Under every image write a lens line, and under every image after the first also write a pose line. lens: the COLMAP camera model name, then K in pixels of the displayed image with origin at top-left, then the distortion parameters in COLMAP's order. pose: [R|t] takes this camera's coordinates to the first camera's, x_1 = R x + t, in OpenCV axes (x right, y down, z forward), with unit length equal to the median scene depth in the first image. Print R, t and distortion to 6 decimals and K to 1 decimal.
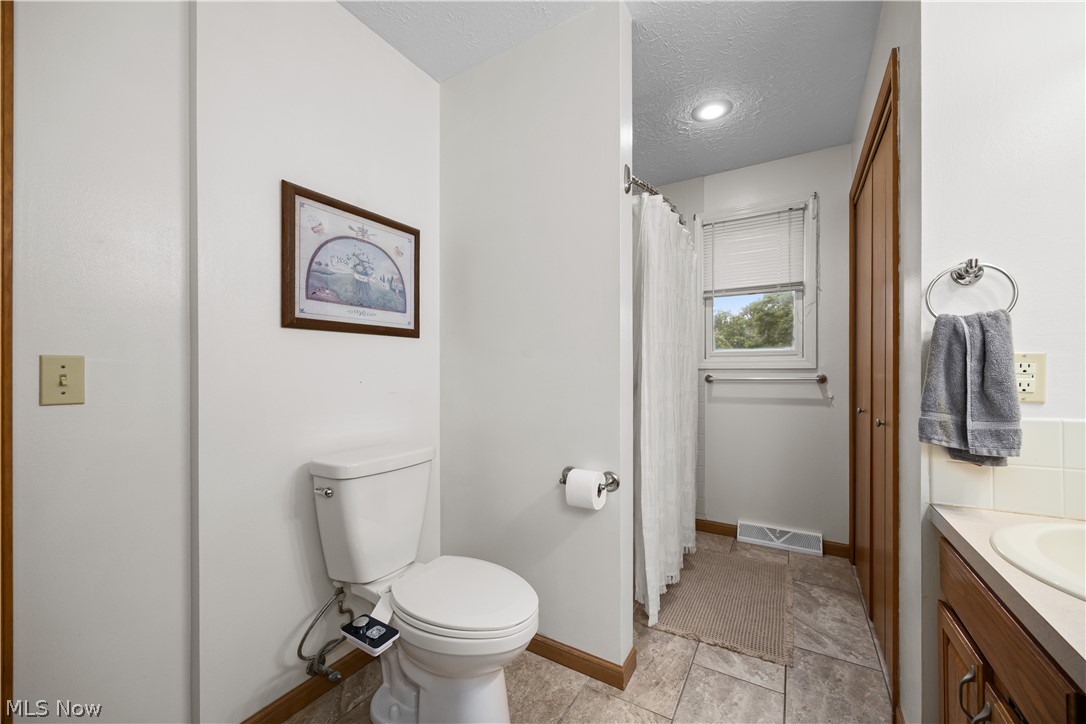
lens RADIAL K [[418.9, 0, 541.4], [0, 418.9, 367.8], [0, 0, 1]] dist [-0.003354, -0.000042]
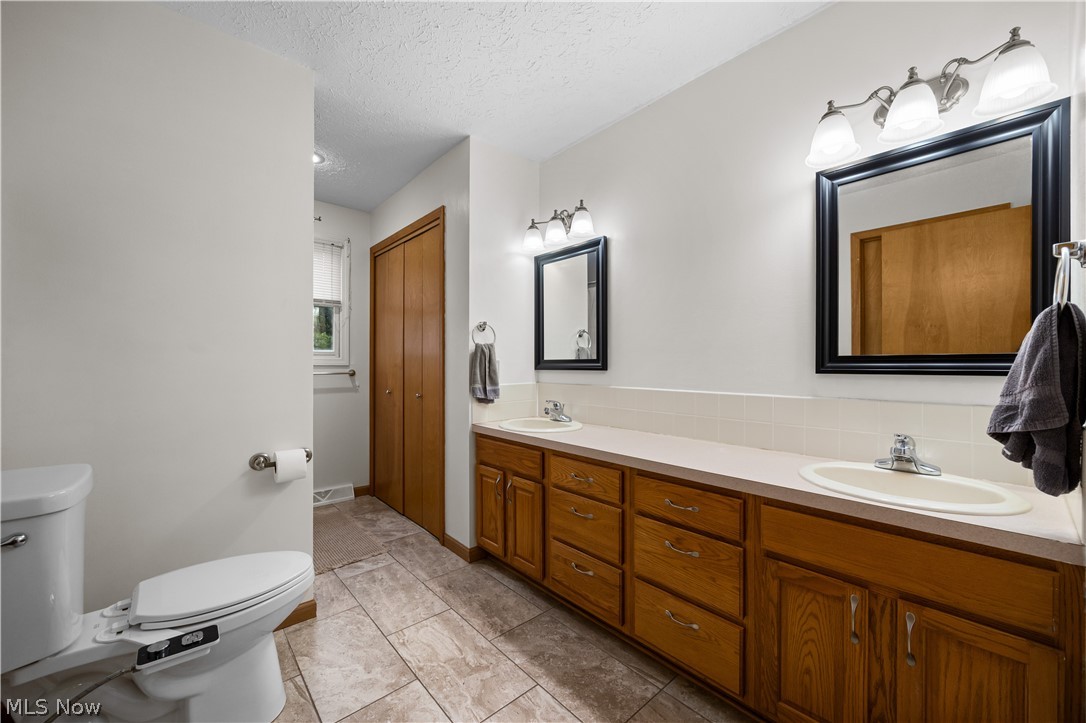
lens RADIAL K [[418.9, 0, 547.4], [0, 418.9, 365.3], [0, 0, 1]] dist [-0.003354, -0.000042]
pose [[0.283769, 0.003277, 0.958887, -0.827534], [-0.003274, 0.999992, -0.002449, 0.003543], [-0.958887, -0.002444, 0.283777, -0.039605]]
